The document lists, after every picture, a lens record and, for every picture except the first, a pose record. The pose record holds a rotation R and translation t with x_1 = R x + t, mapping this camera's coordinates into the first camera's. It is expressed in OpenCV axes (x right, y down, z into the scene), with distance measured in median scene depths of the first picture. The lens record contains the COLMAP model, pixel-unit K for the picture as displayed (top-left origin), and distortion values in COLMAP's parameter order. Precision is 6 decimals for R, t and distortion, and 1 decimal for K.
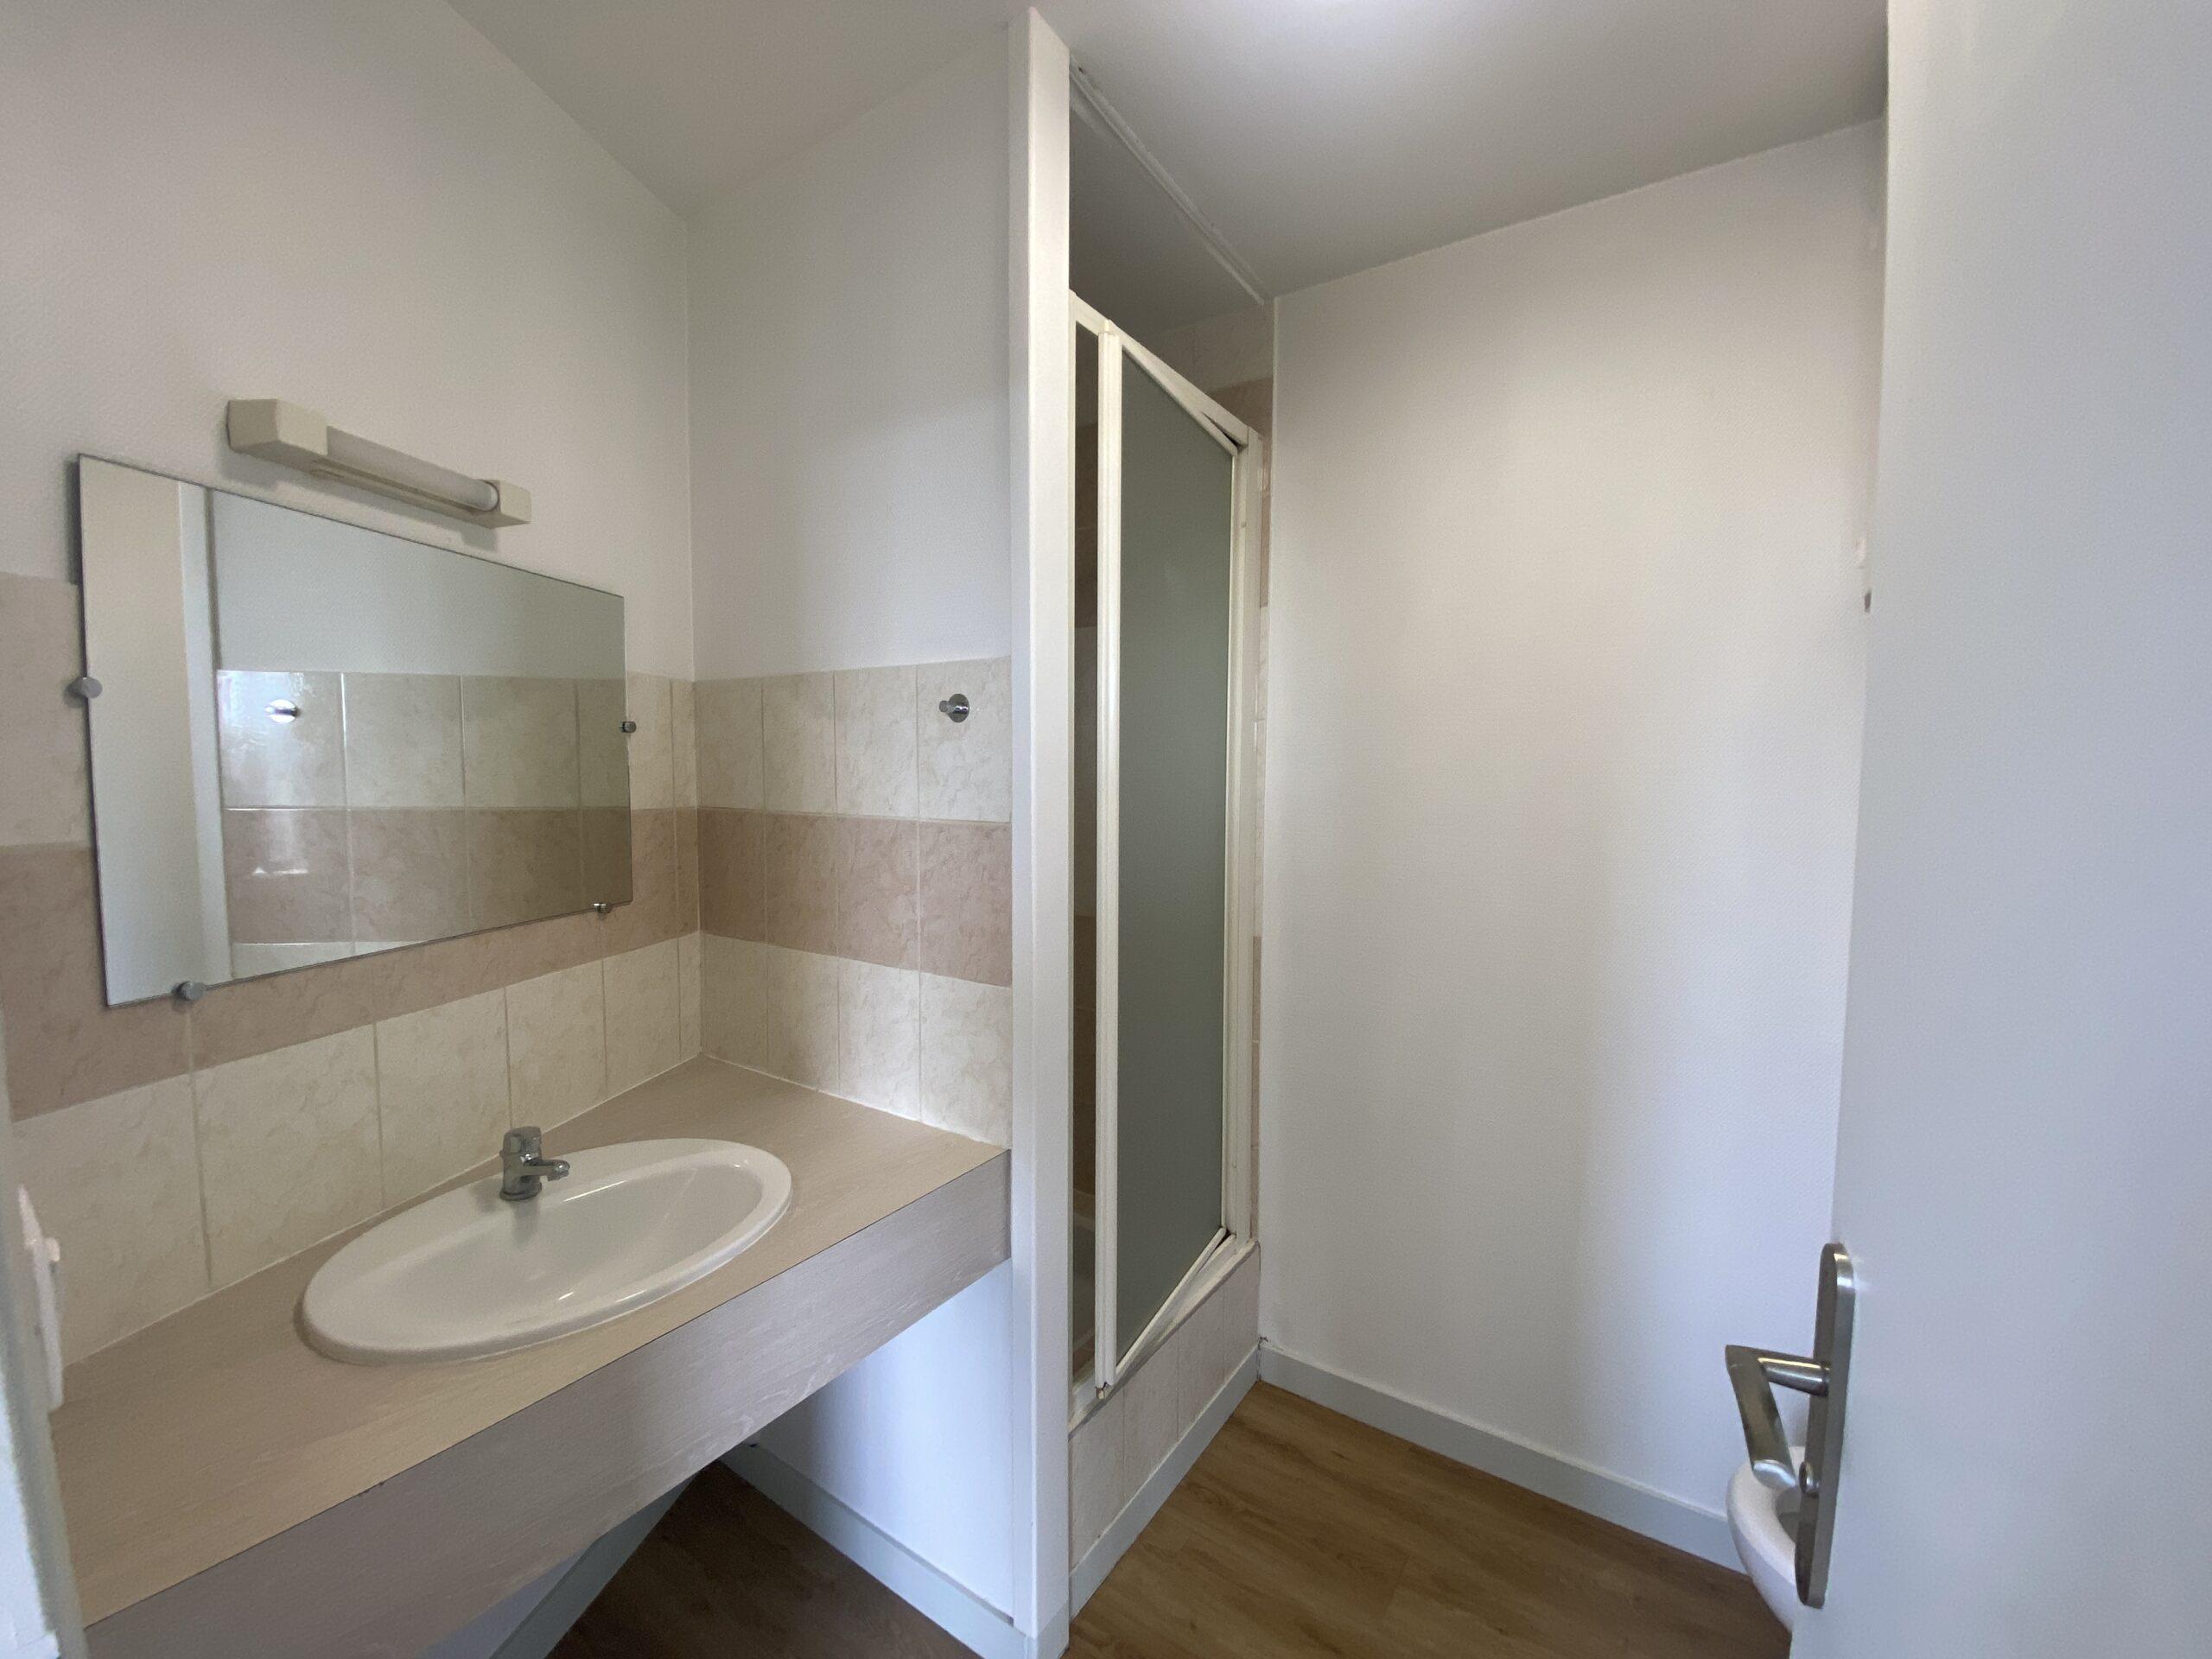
lens RADIAL K [[889.0, 0, 1101.2], [0, 889.0, 832.1], [0, 0, 1]] dist [0.025845, -0.022808]
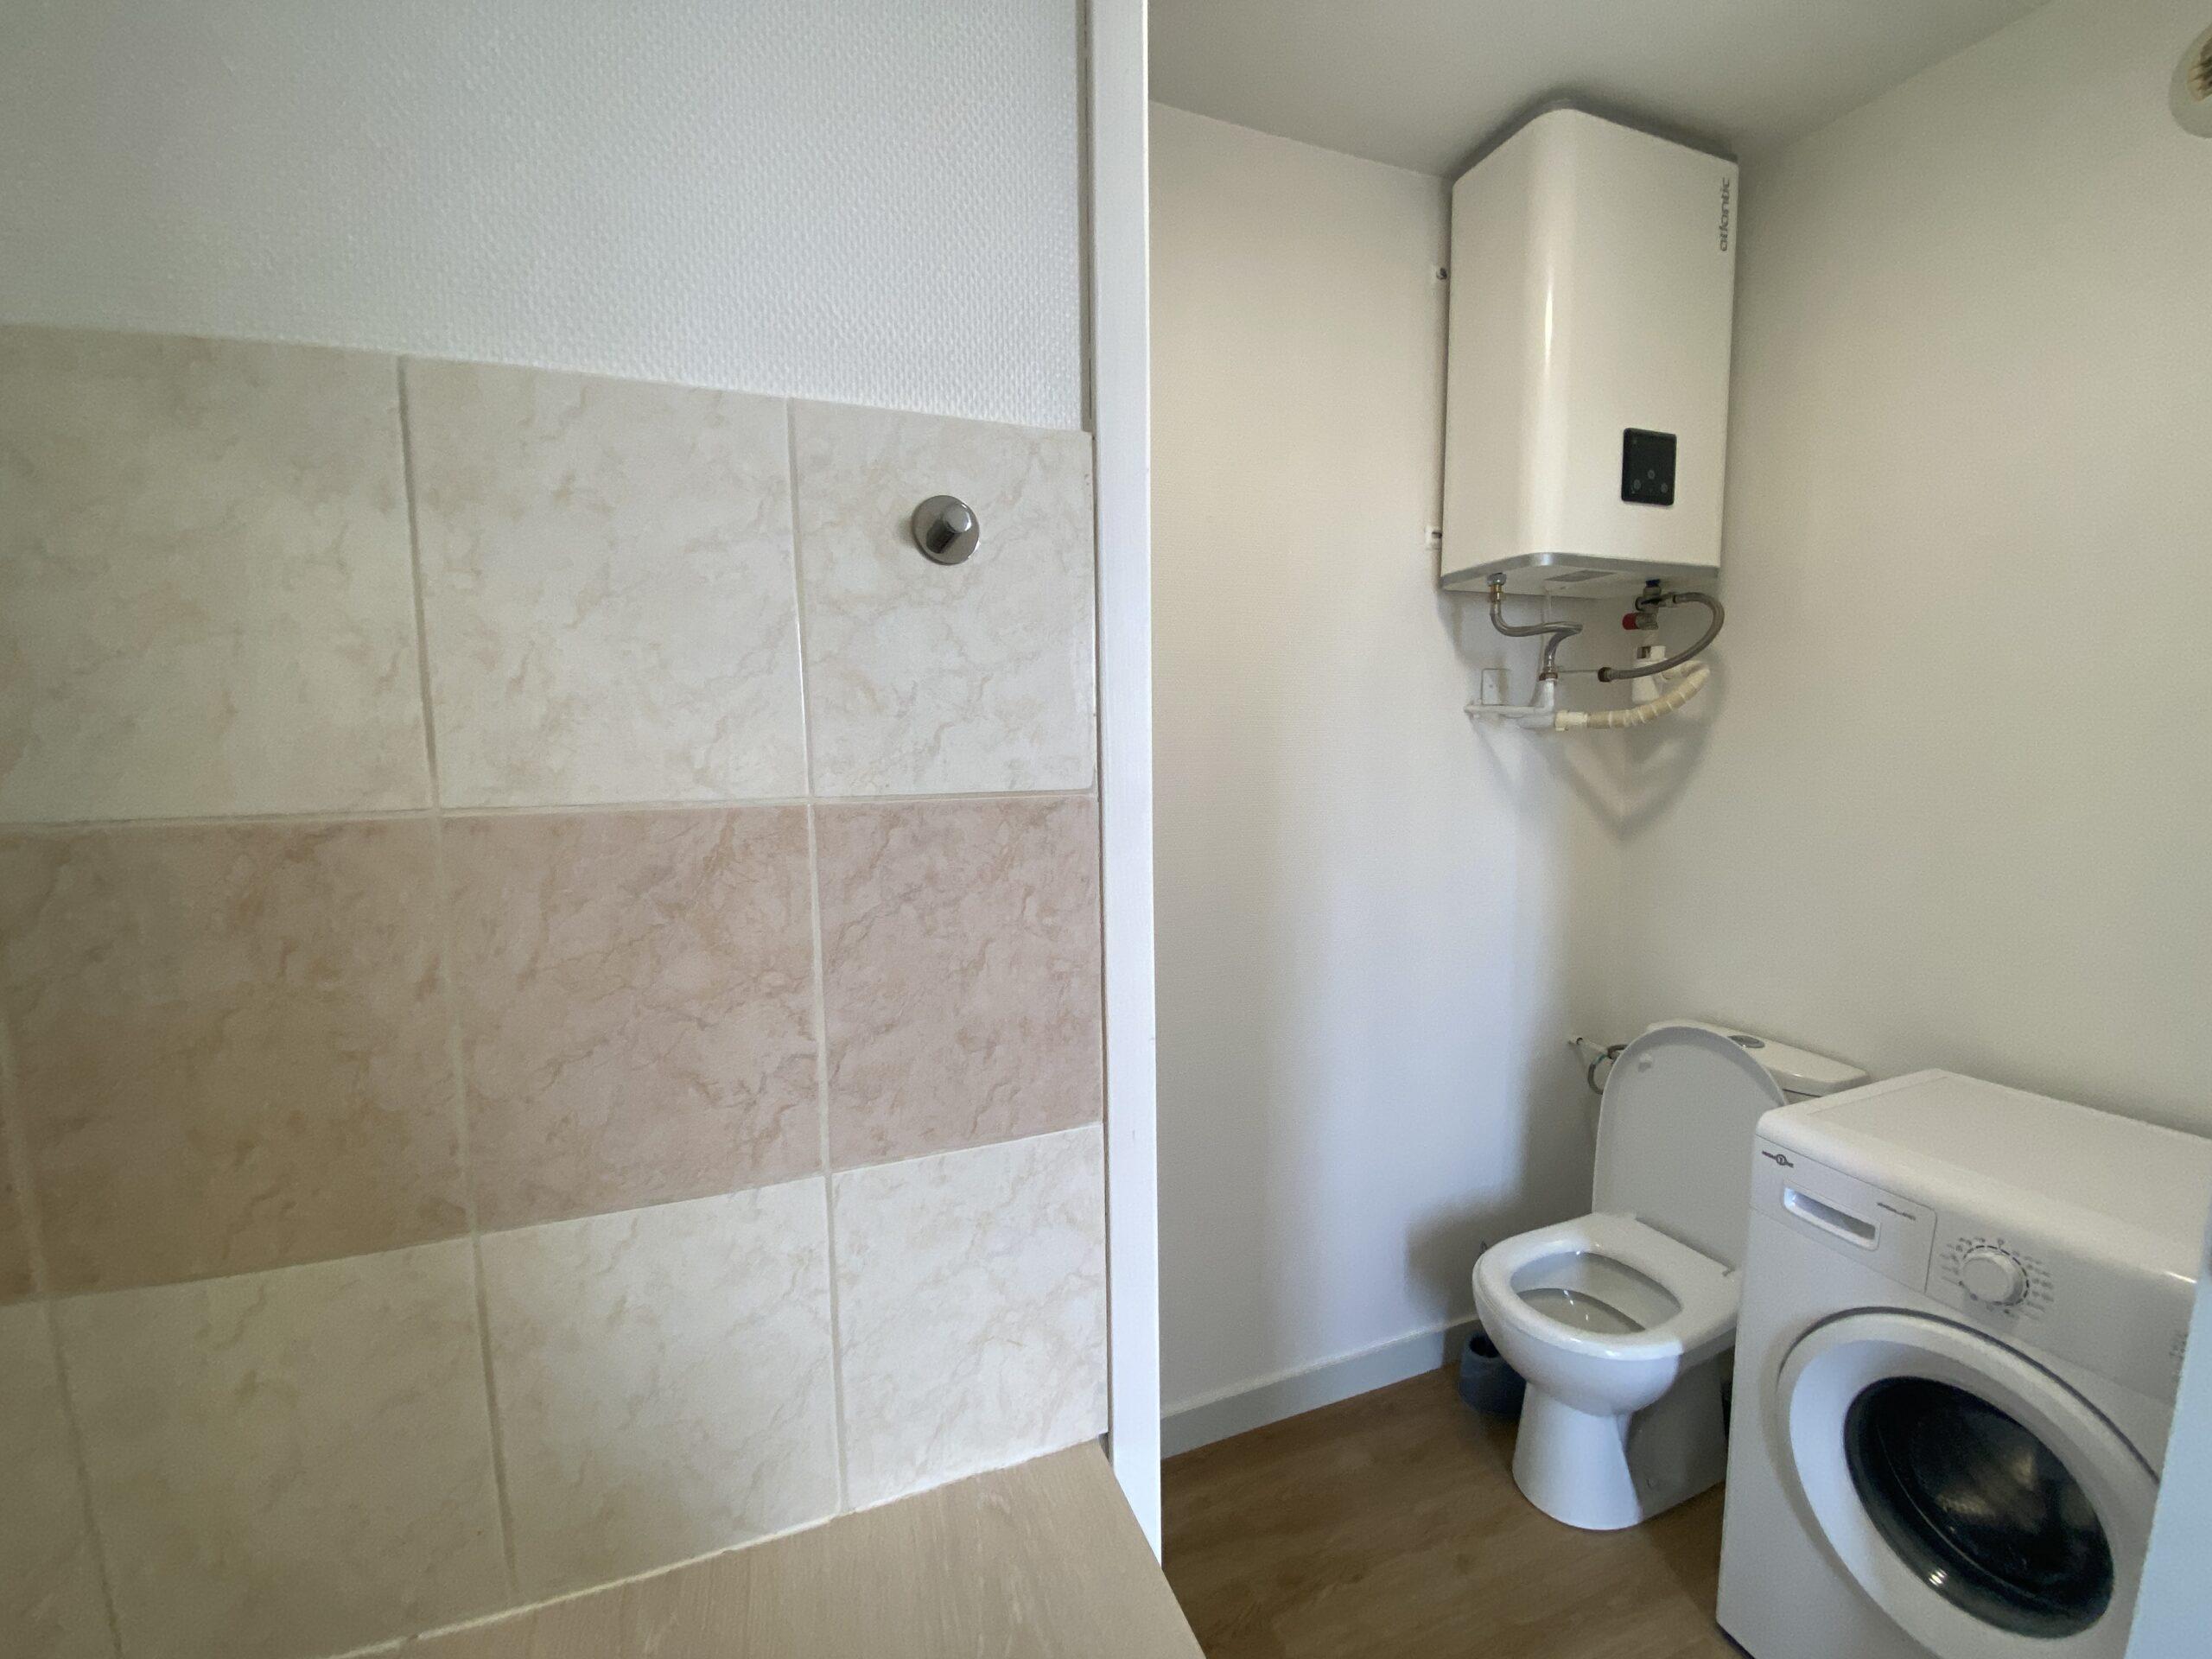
lens RADIAL K [[889.0, 0, 1101.2], [0, 889.0, 832.1], [0, 0, 1]] dist [0.025845, -0.022808]
pose [[0.570299, -0.096057, 0.815802, -0.453770], [0.074319, 0.995100, 0.065214, -0.016979], [-0.818069, 0.023438, 0.574643, 0.658049]]
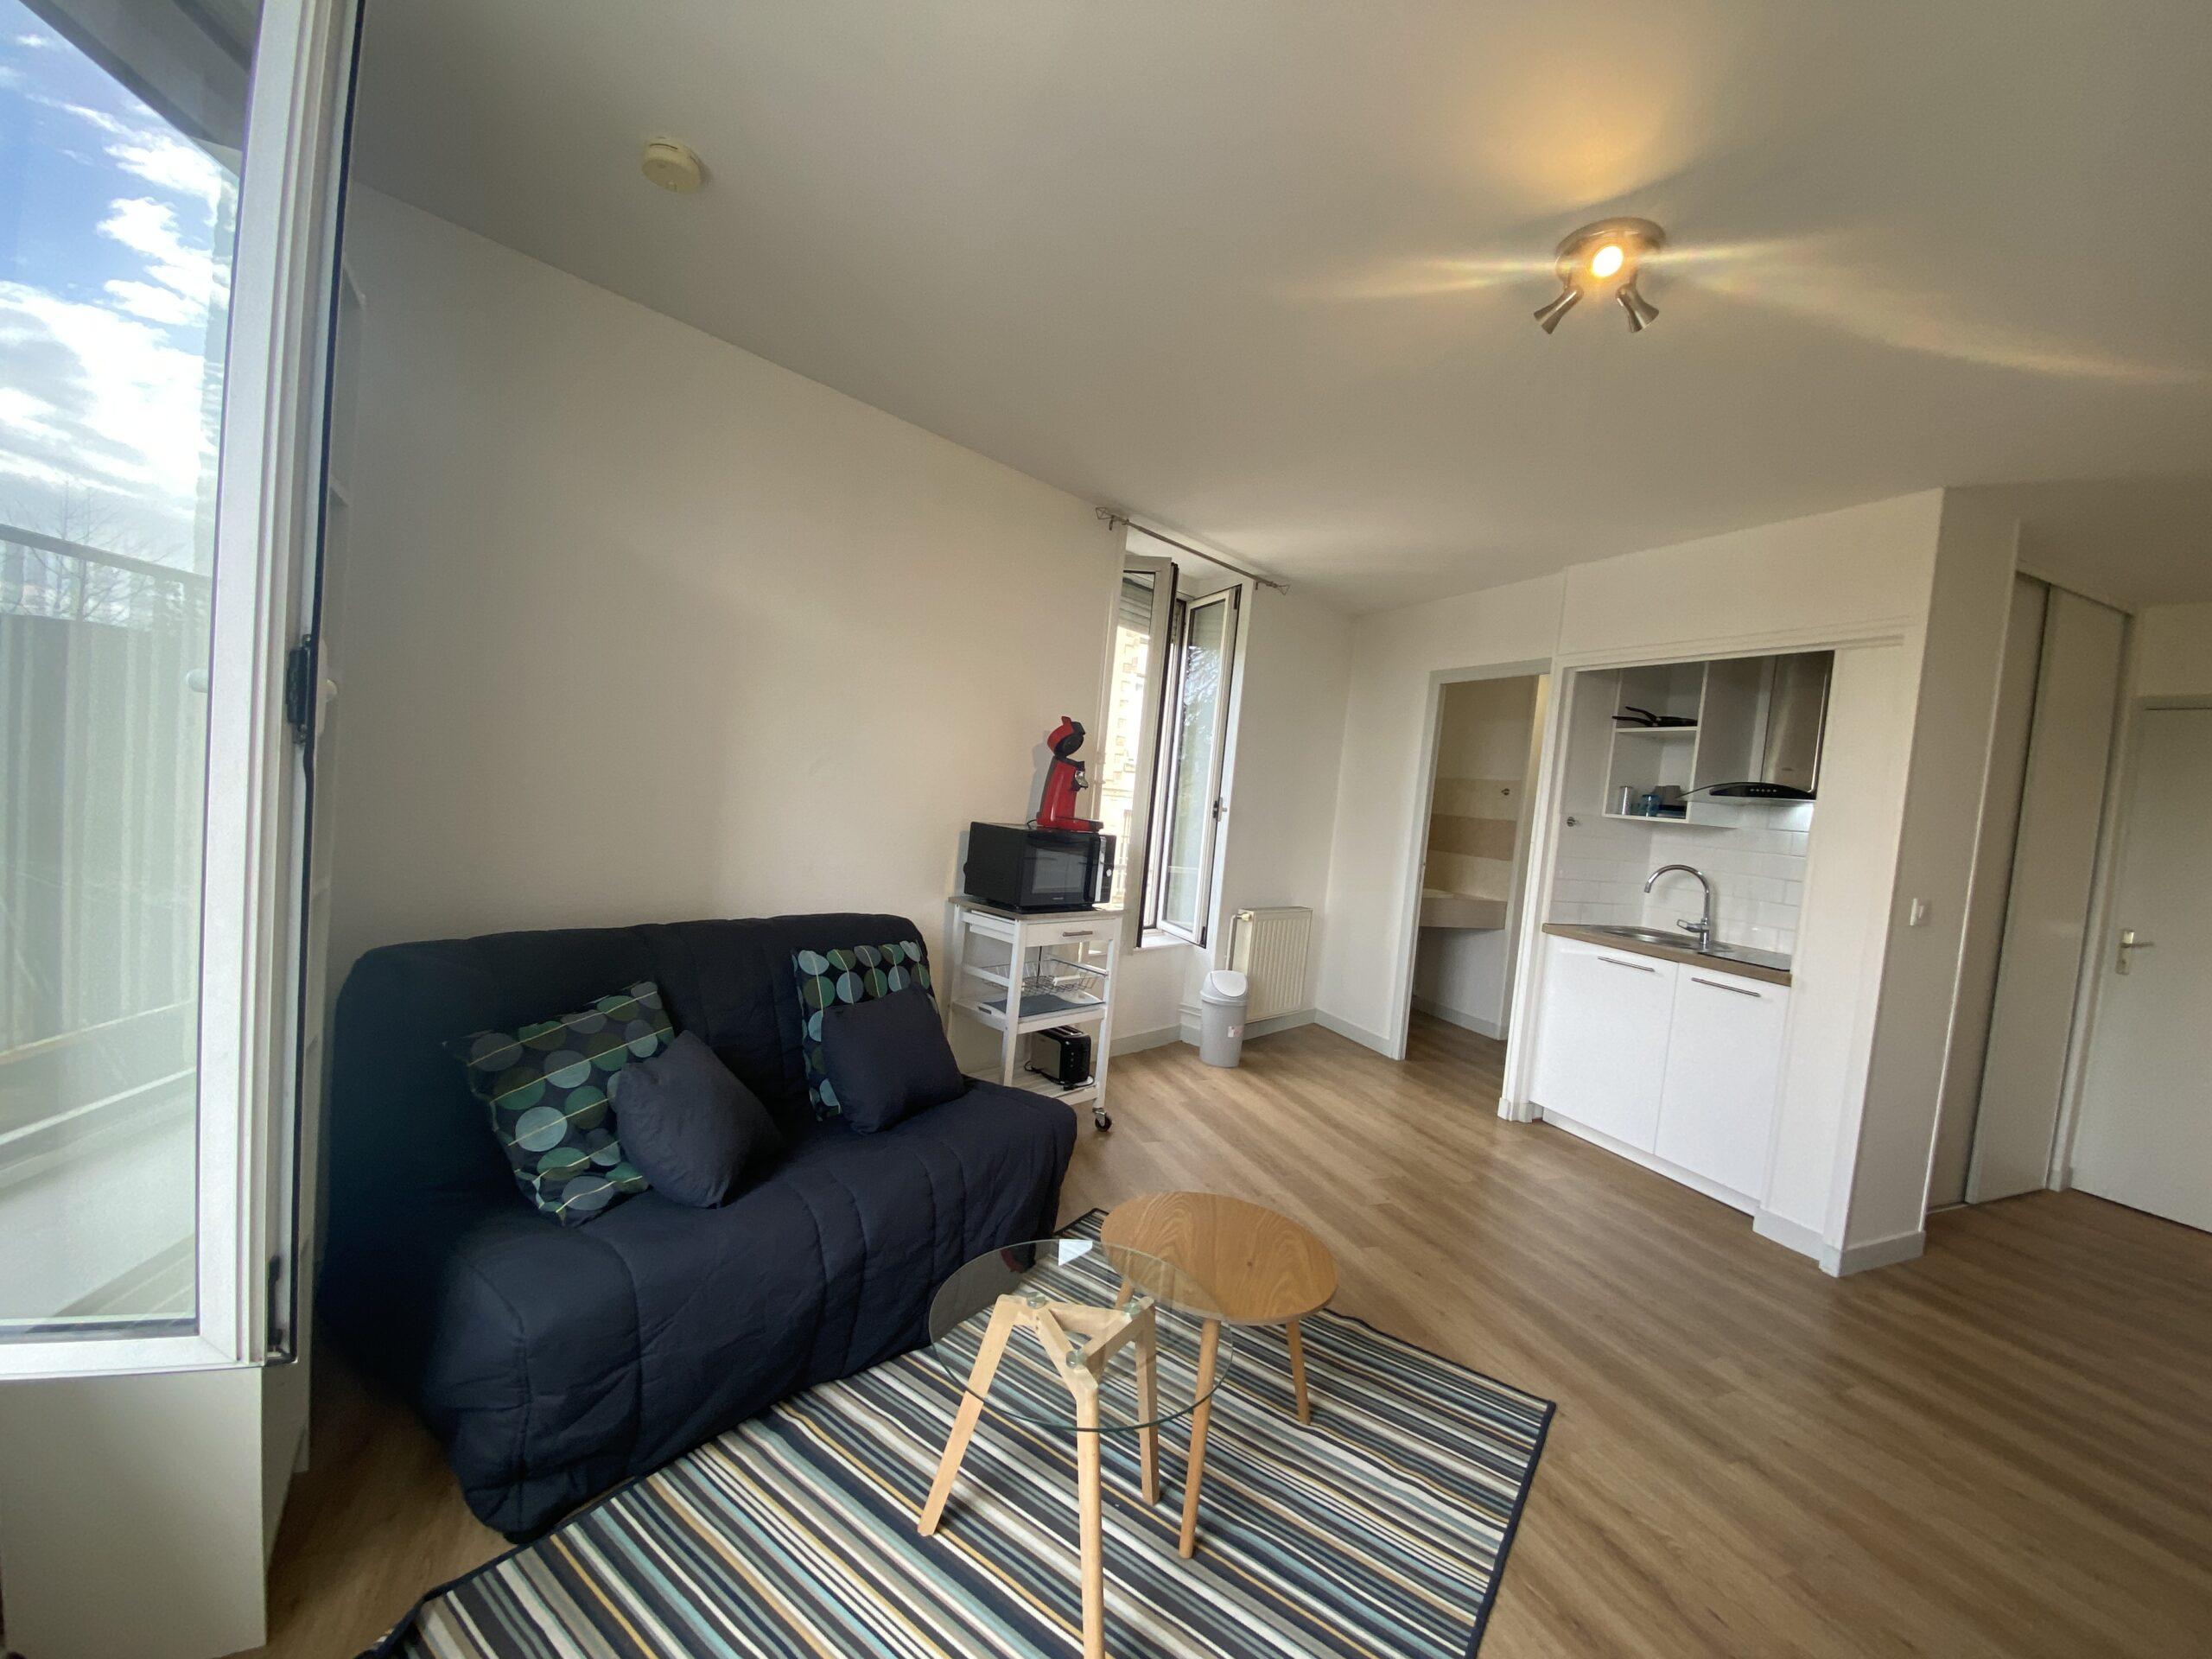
lens RADIAL K [[889.0, 0, 1101.2], [0, 889.0, 832.1], [0, 0, 1]] dist [0.025845, -0.022808]
pose [[0.838831, 0.101711, -0.534806, 0.451422], [-0.124770, 0.992161, -0.007006, 0.279922], [0.529901, 0.072605, 0.844946, -3.167137]]
